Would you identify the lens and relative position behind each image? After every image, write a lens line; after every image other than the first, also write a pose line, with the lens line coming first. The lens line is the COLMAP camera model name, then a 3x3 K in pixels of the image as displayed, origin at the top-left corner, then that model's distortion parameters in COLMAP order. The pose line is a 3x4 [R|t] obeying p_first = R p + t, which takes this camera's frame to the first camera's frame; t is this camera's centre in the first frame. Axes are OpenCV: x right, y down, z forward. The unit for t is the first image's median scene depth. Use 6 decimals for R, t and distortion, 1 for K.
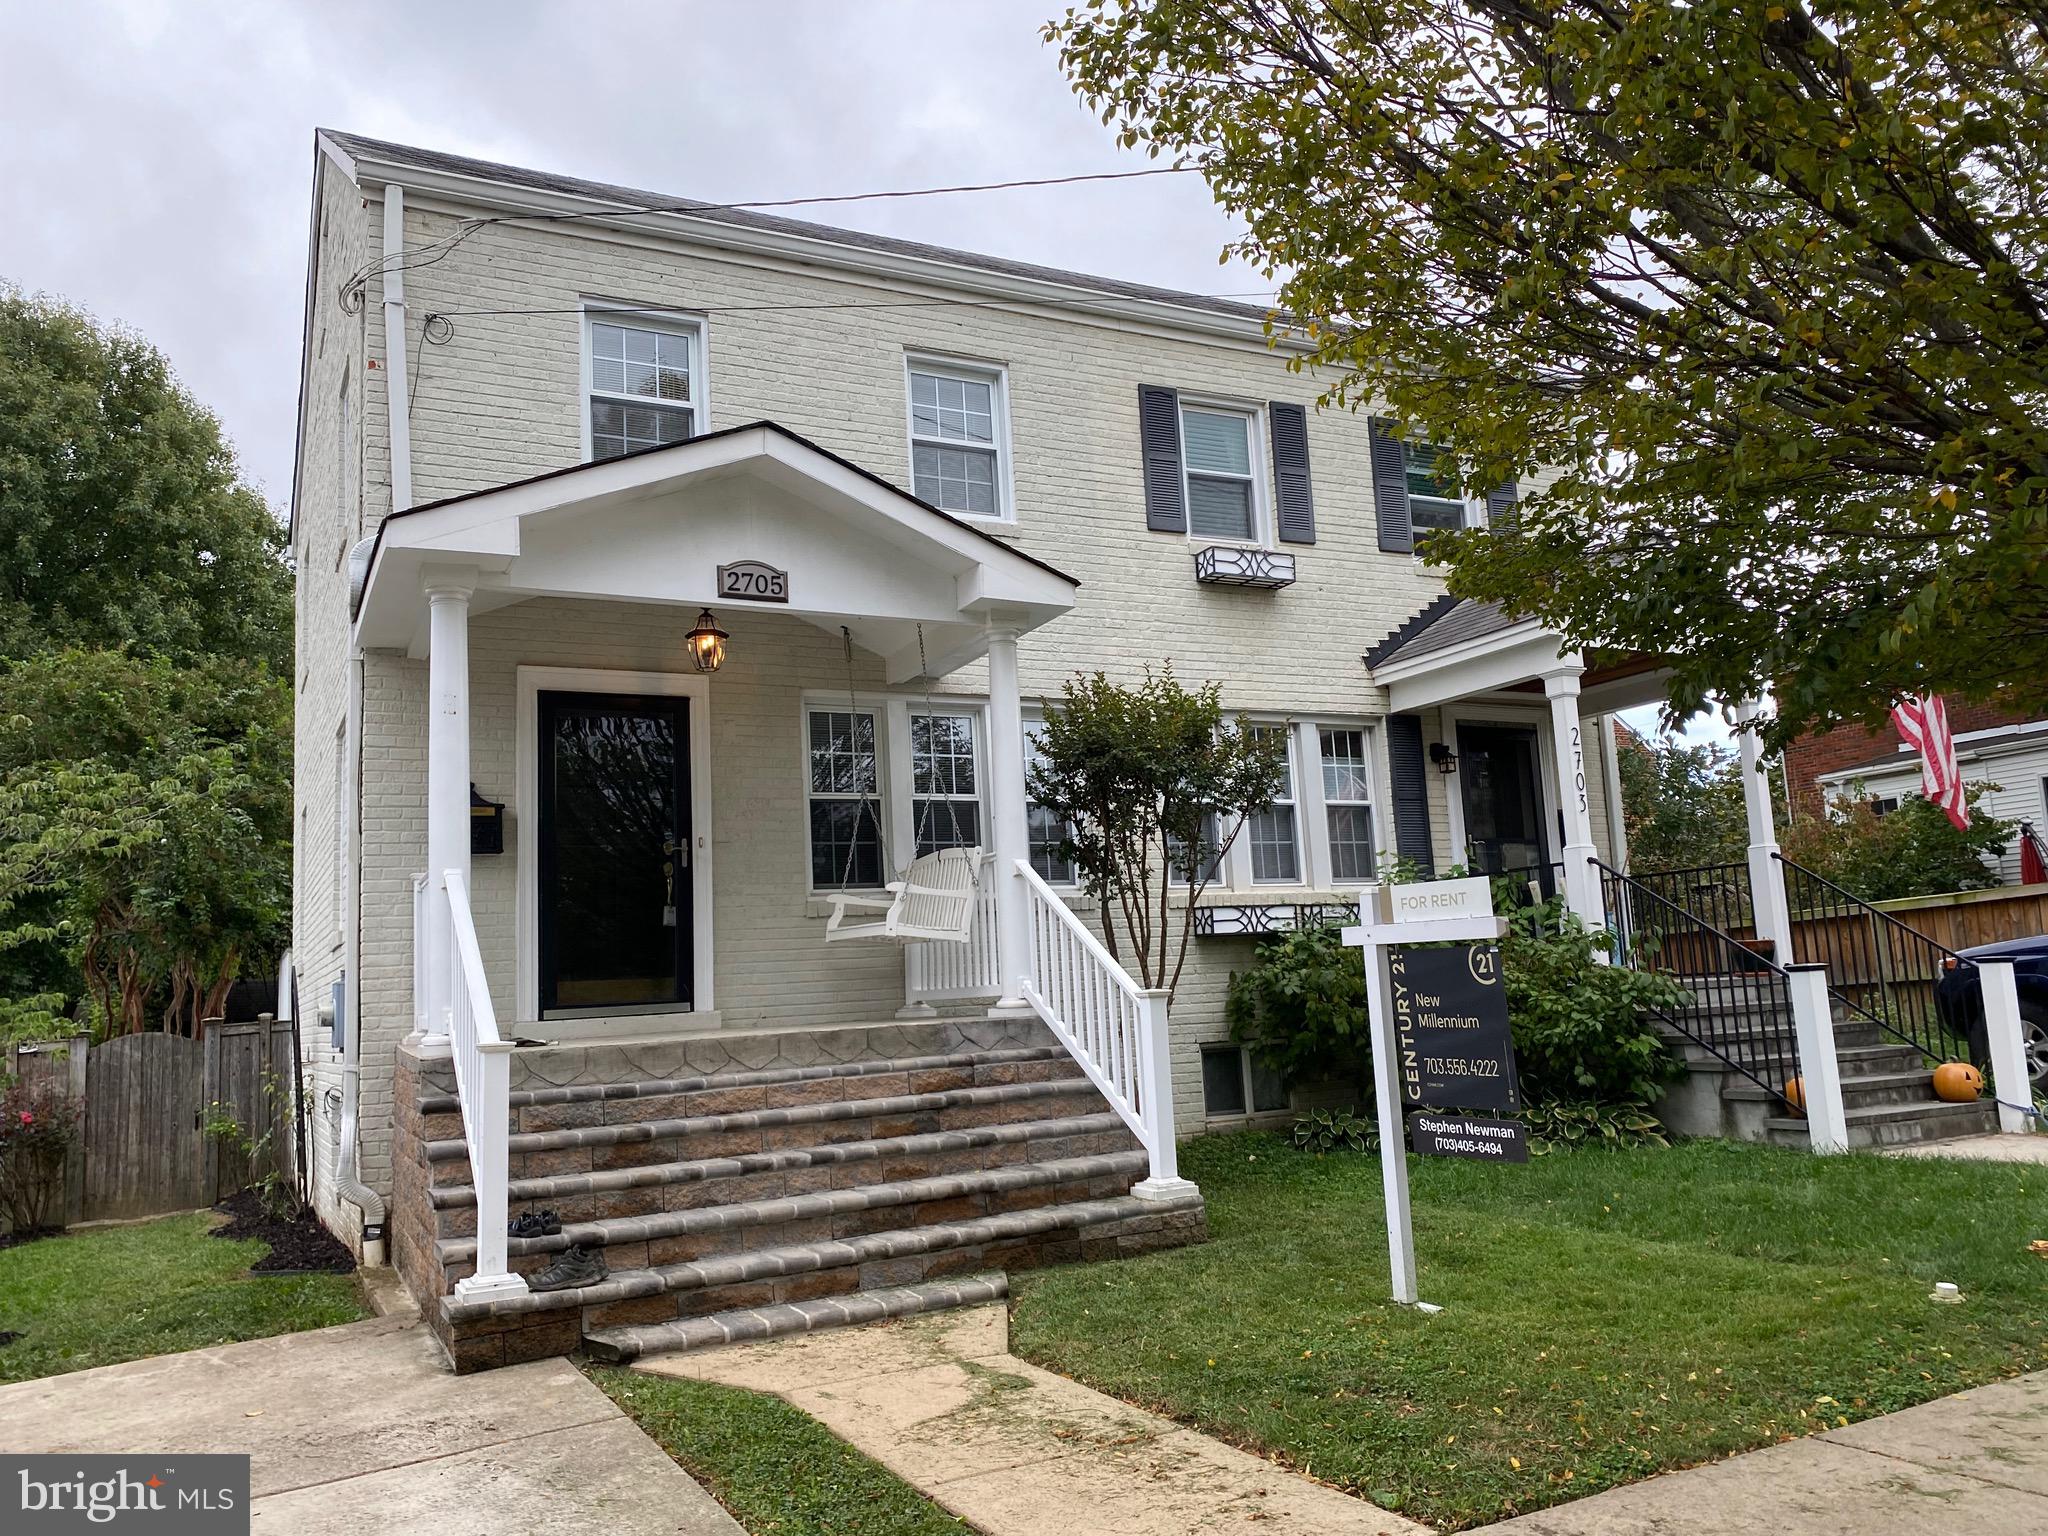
lens RADIAL K [[1583.0, 0, 1036.8], [0, 1583.0, 775.2], [0, 0, 1]] dist [0.107516, -0.194160]
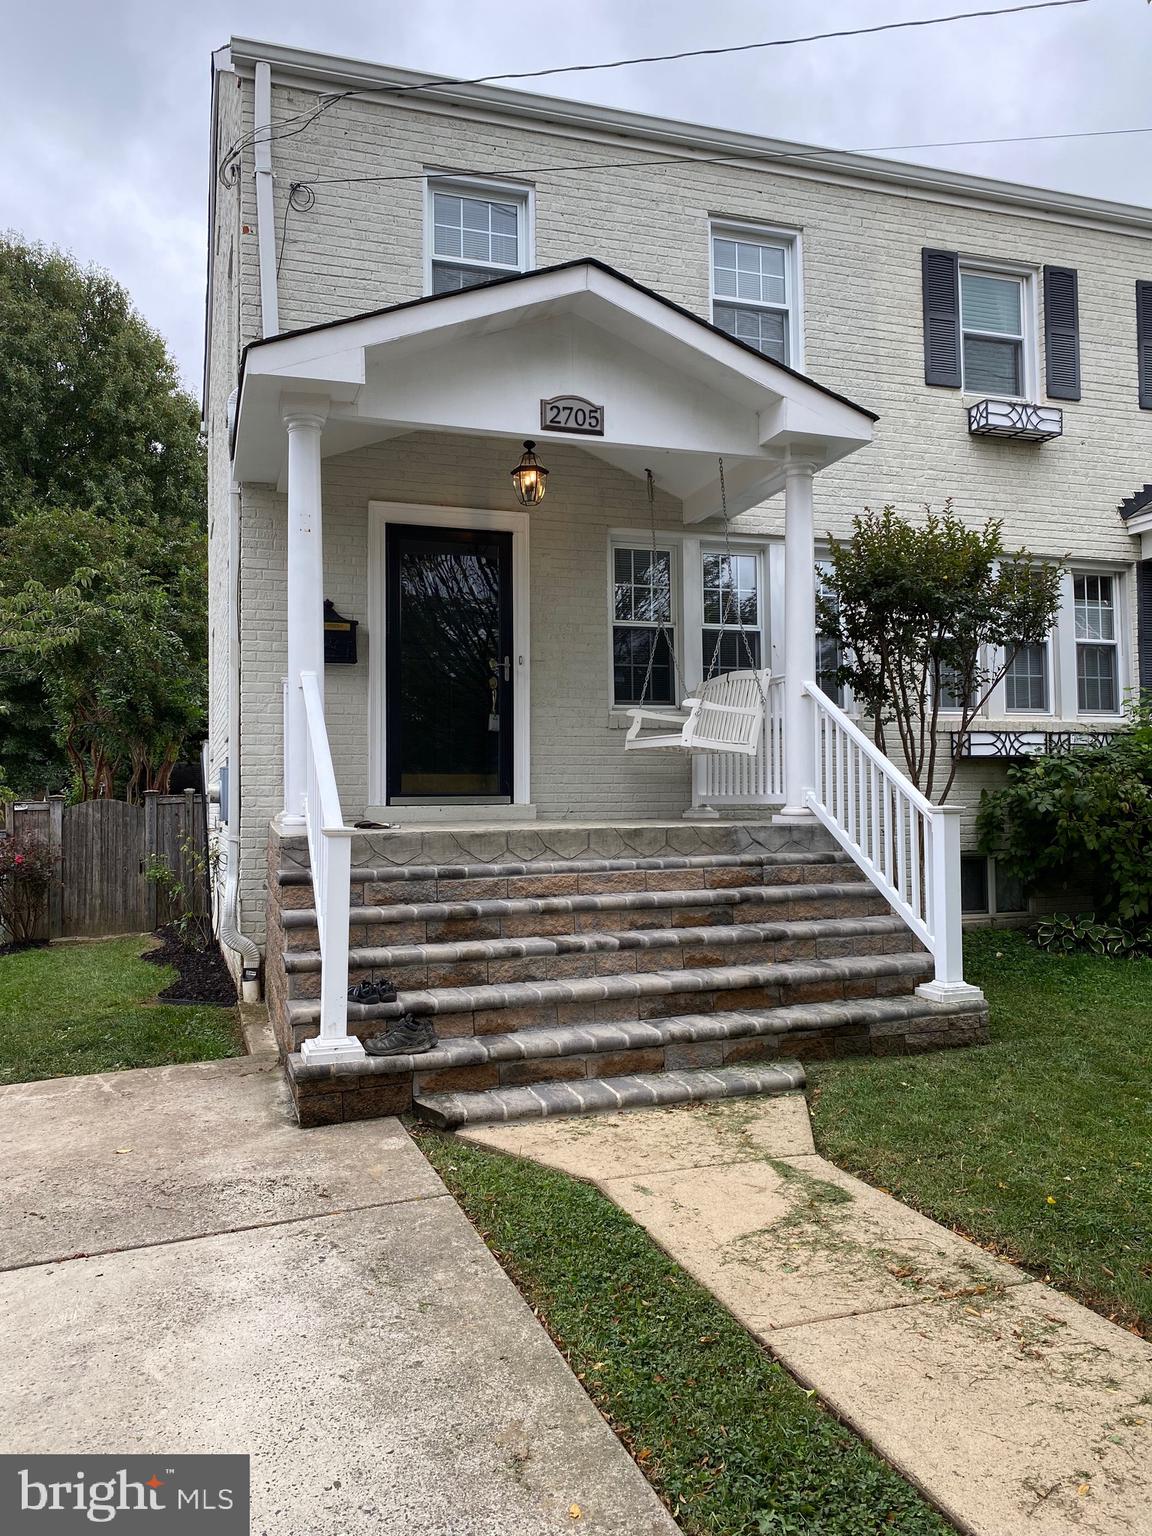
lens RADIAL K [[1187.3, 0, 605.5], [0, 1187.3, 764.7], [0, 0, 1]] dist [0.107516, -0.194160]
pose [[0.990836, 0.038146, -0.129574, -0.038457], [-0.023380, 0.993249, 0.113621, 0.019912], [0.133033, -0.109550, 0.985039, 0.161320]]
